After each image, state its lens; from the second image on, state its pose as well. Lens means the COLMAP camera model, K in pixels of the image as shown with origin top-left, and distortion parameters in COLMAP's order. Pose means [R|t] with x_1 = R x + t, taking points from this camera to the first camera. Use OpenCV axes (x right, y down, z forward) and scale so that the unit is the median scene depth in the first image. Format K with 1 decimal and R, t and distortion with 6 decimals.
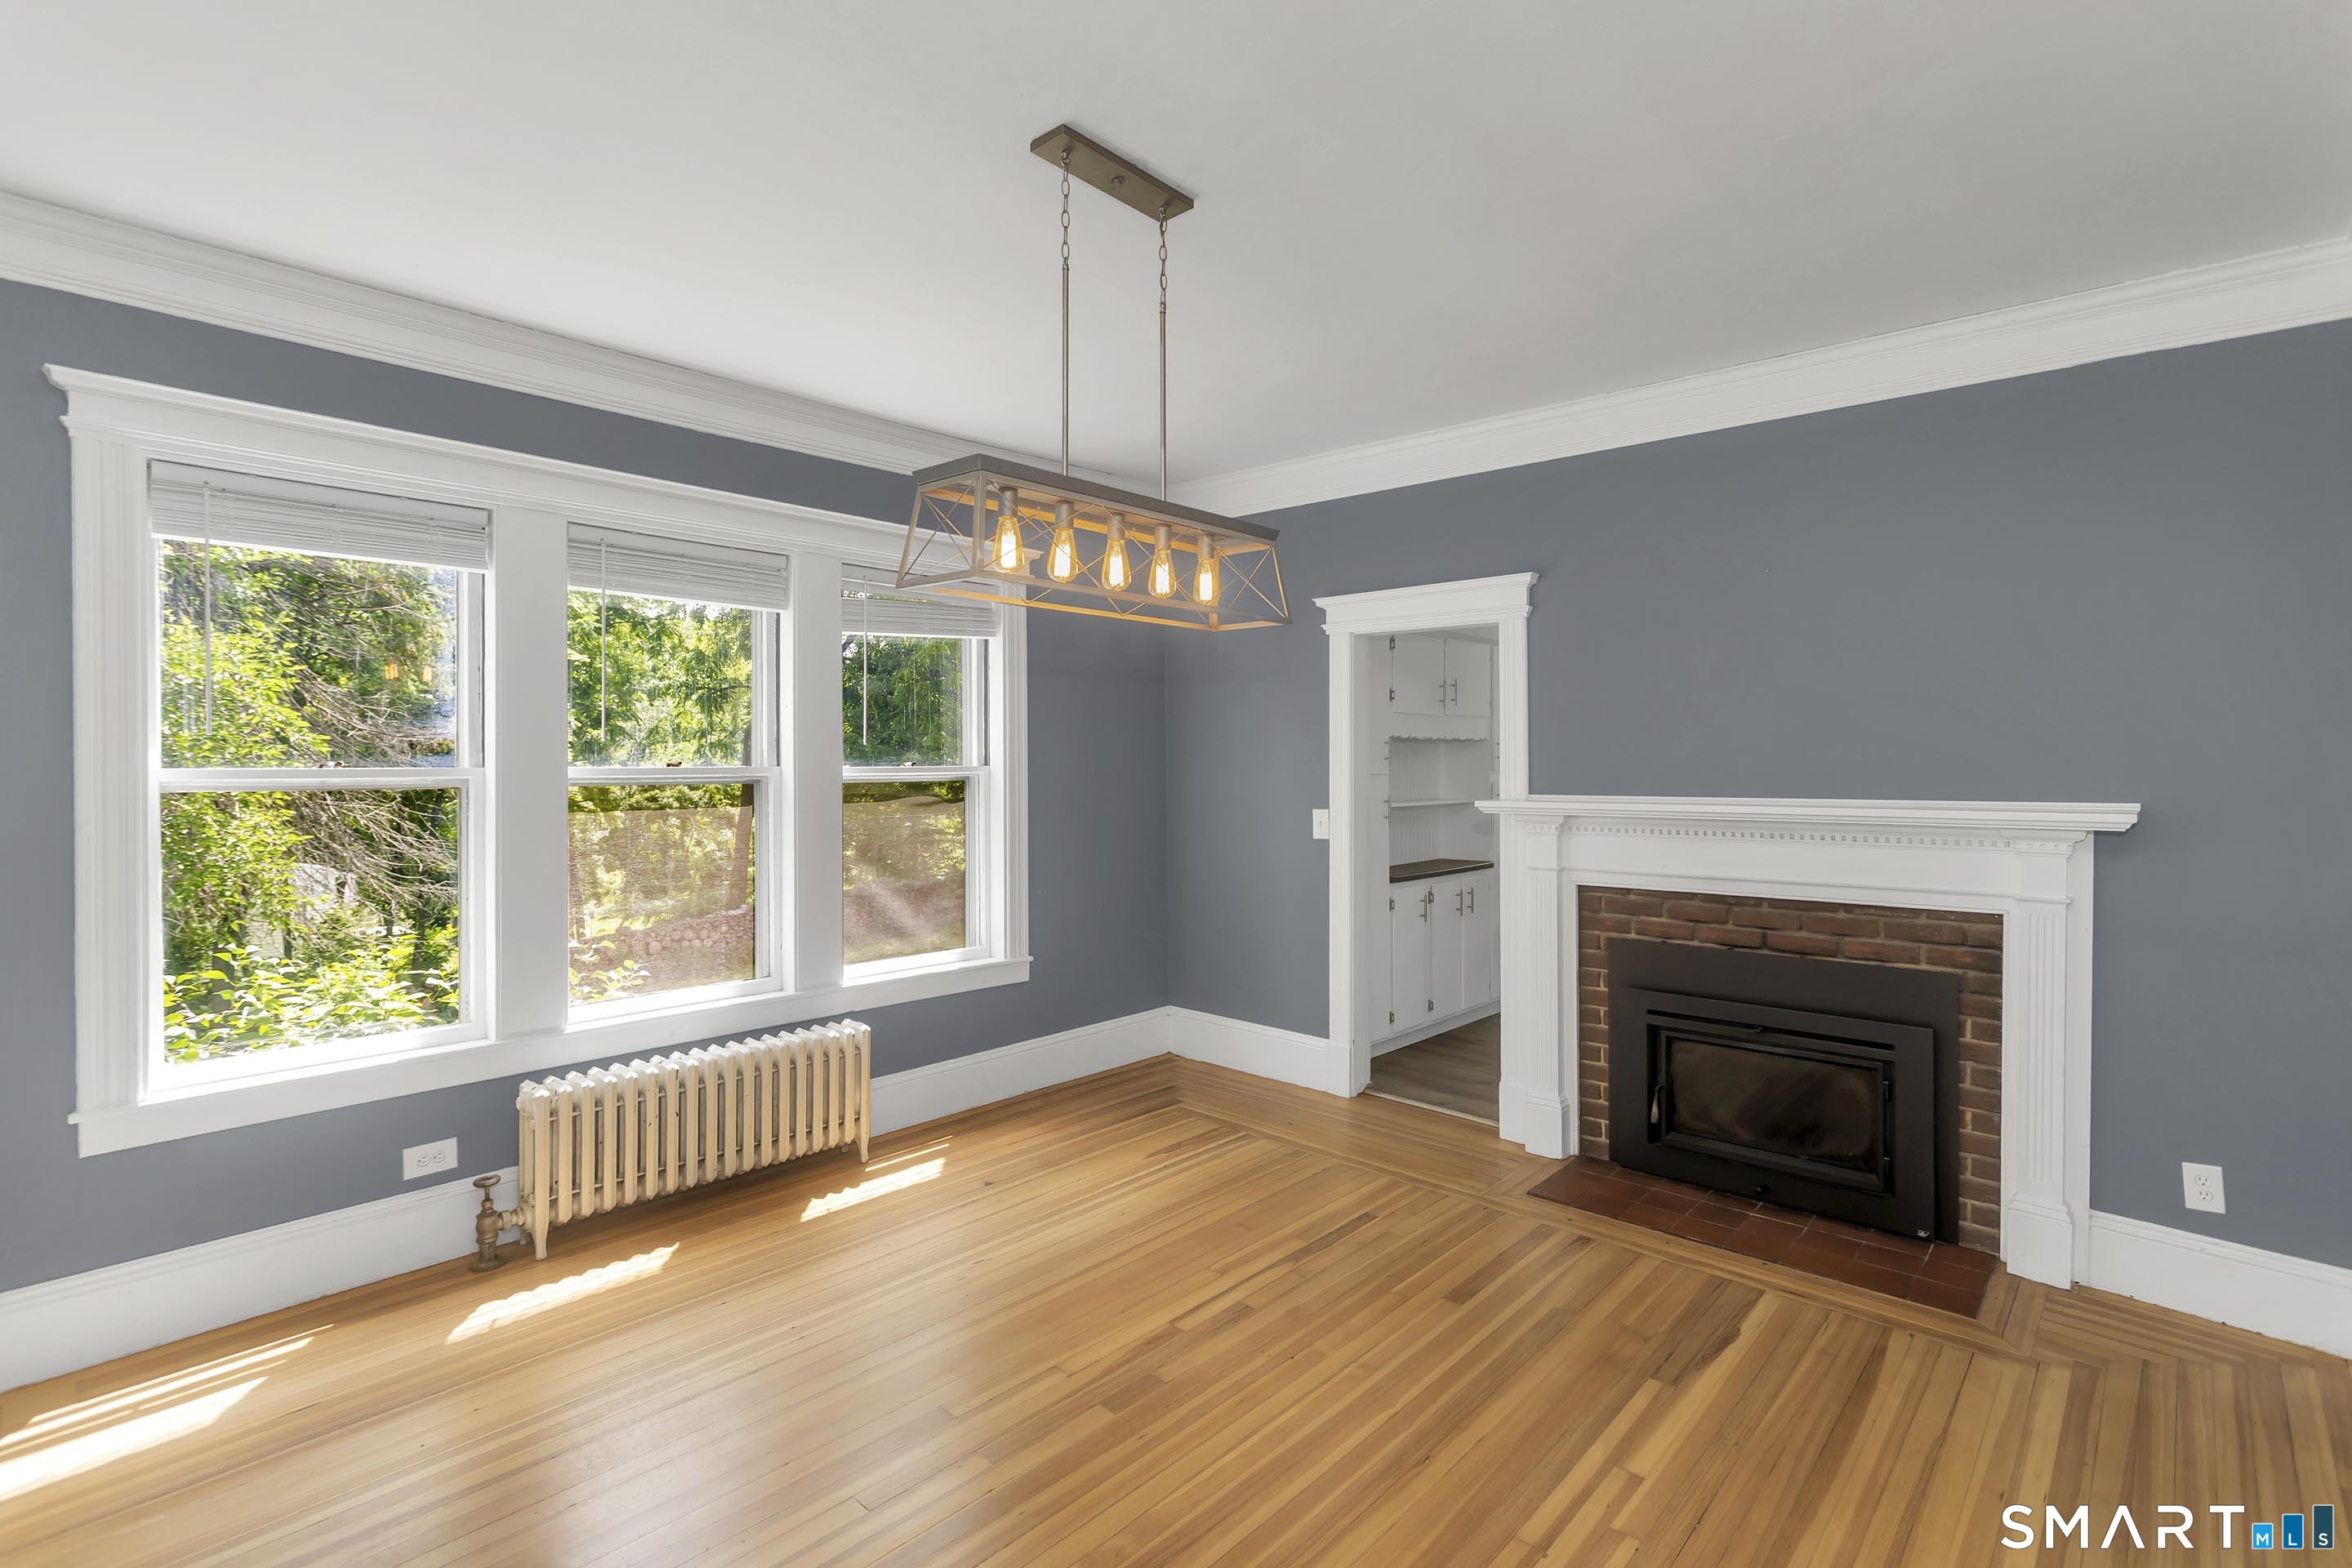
lens RADIAL K [[1145.0, 0, 1178.7], [0, 1145.0, 777.0], [0, 0, 1]] dist [-0.007406, 0.004875]
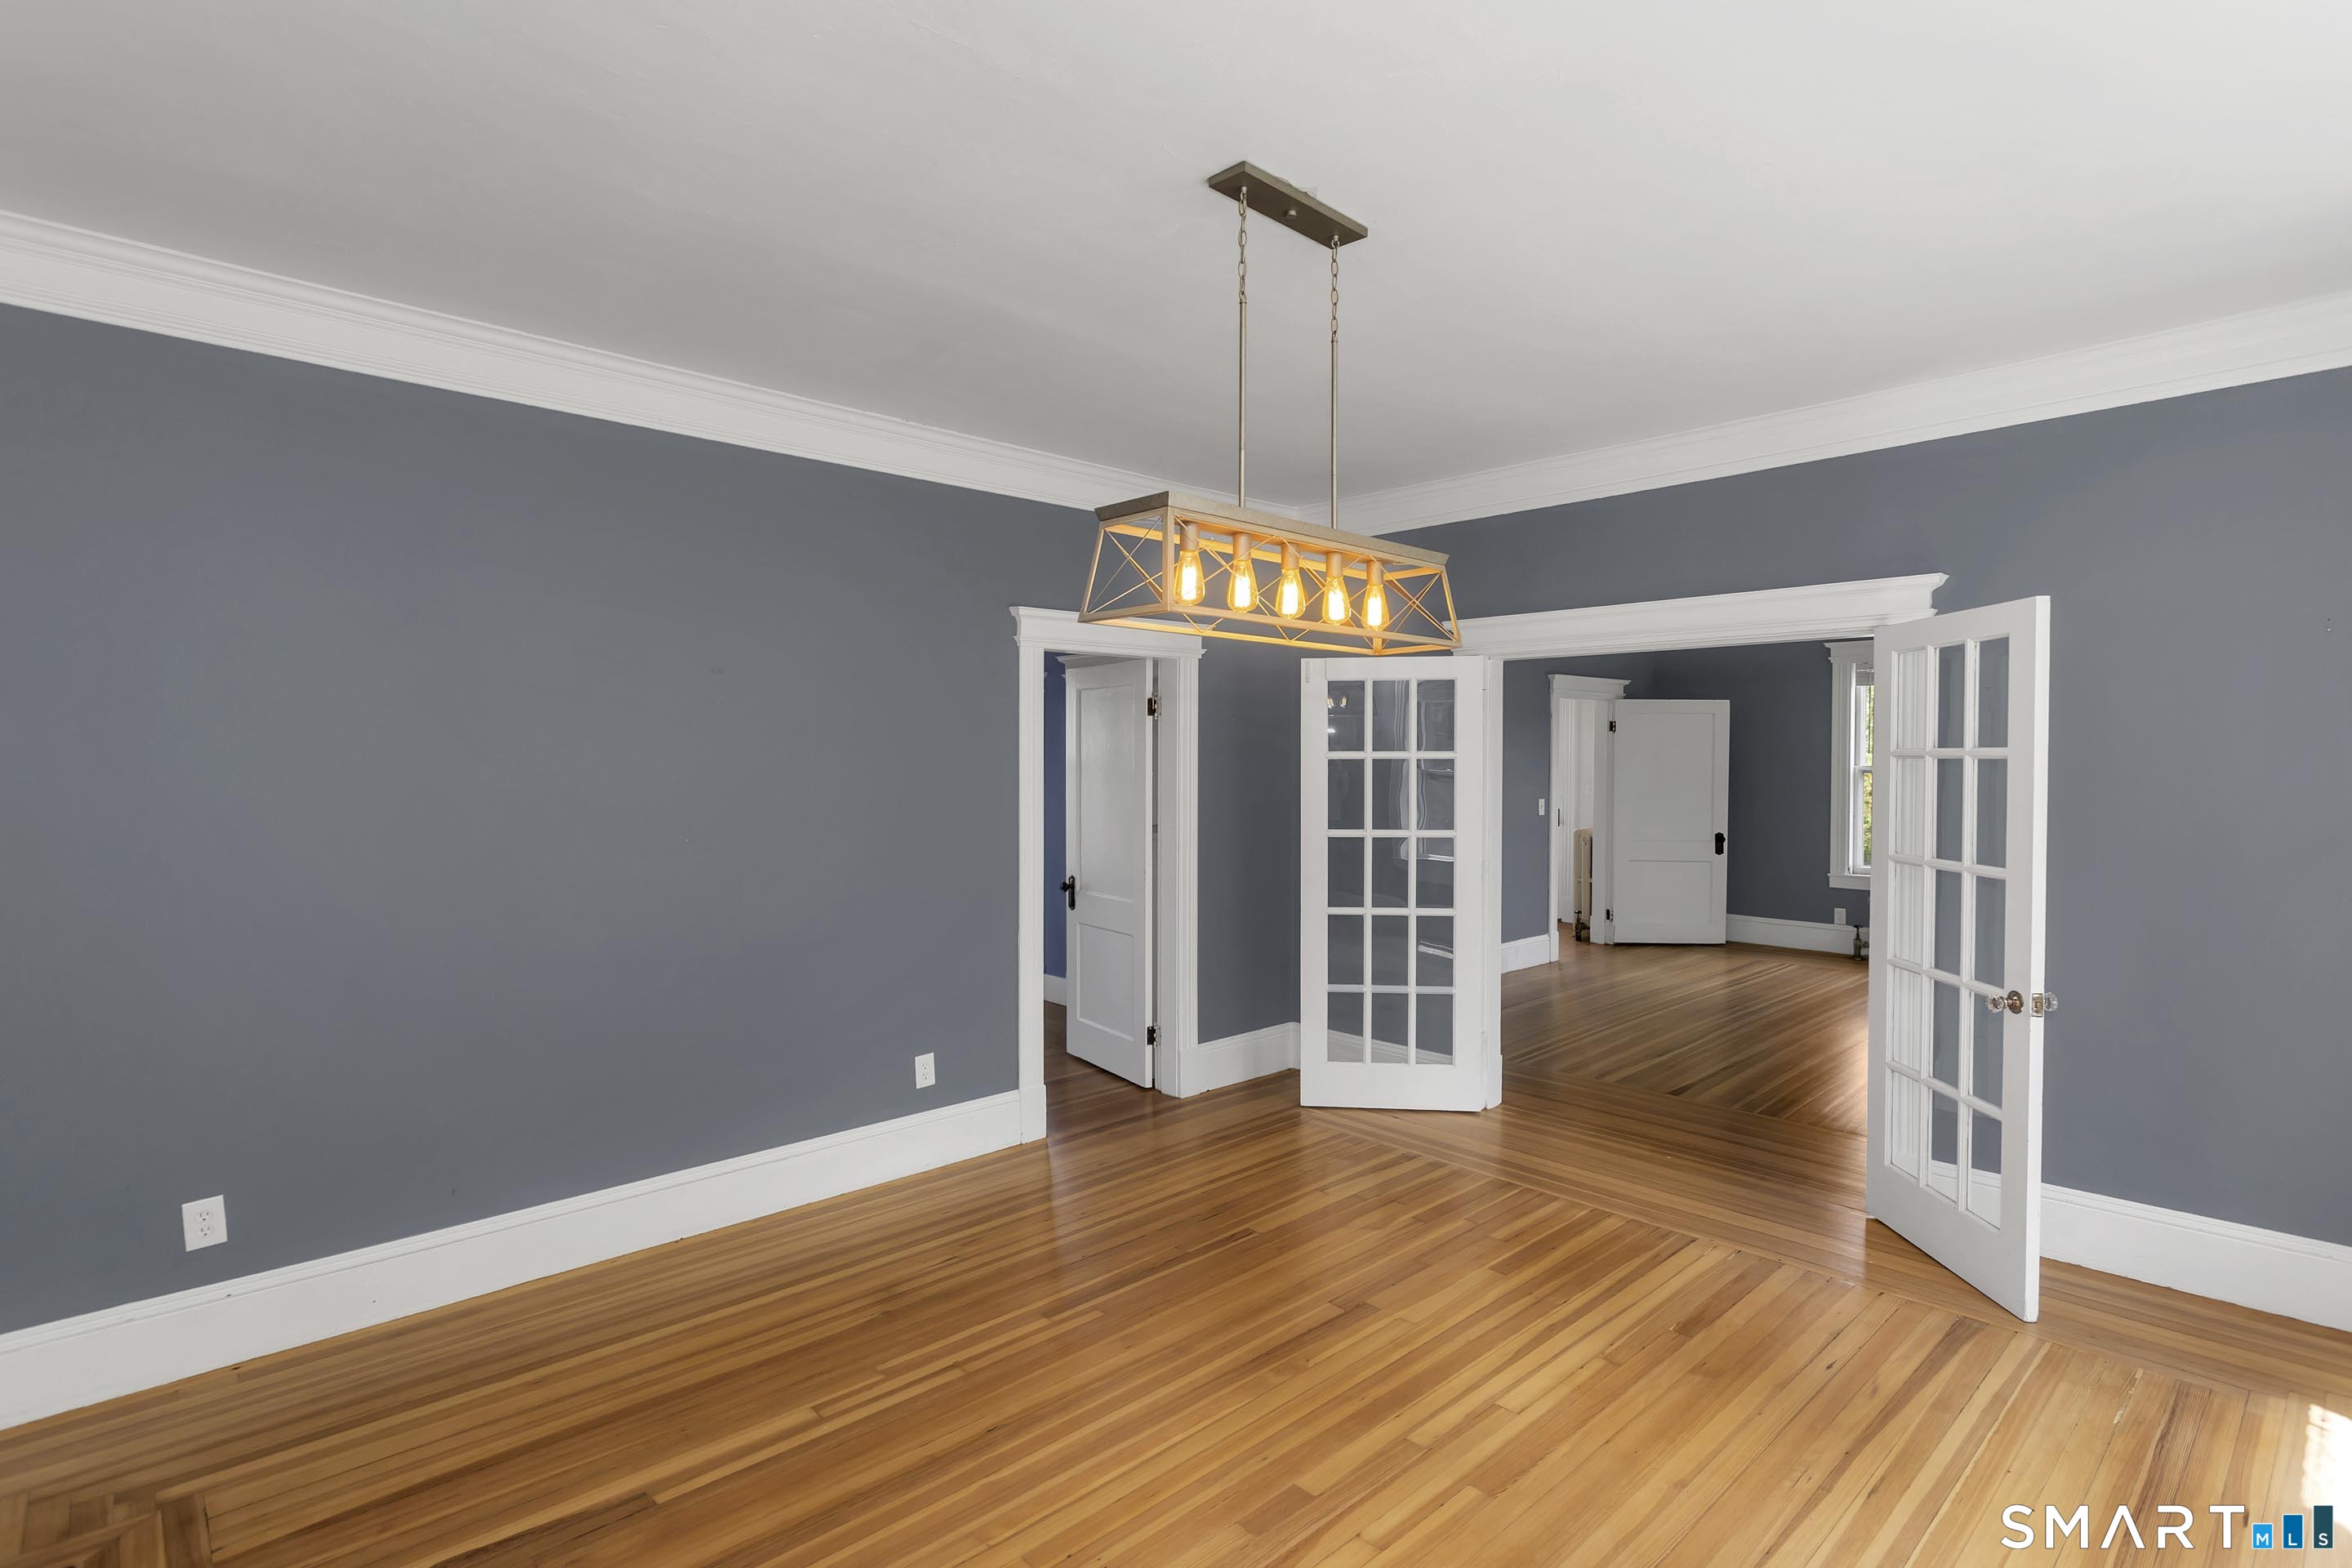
lens RADIAL K [[1145.0, 0, 1157.9], [0, 1145.0, 800.6], [0, 0, 1]] dist [-0.007406, 0.004875]
pose [[-0.995703, 0.000829, 0.092604, -0.031232], [0.003755, 0.999499, 0.031432, -0.013419], [-0.092532, 0.031645, -0.995207, 1.895069]]
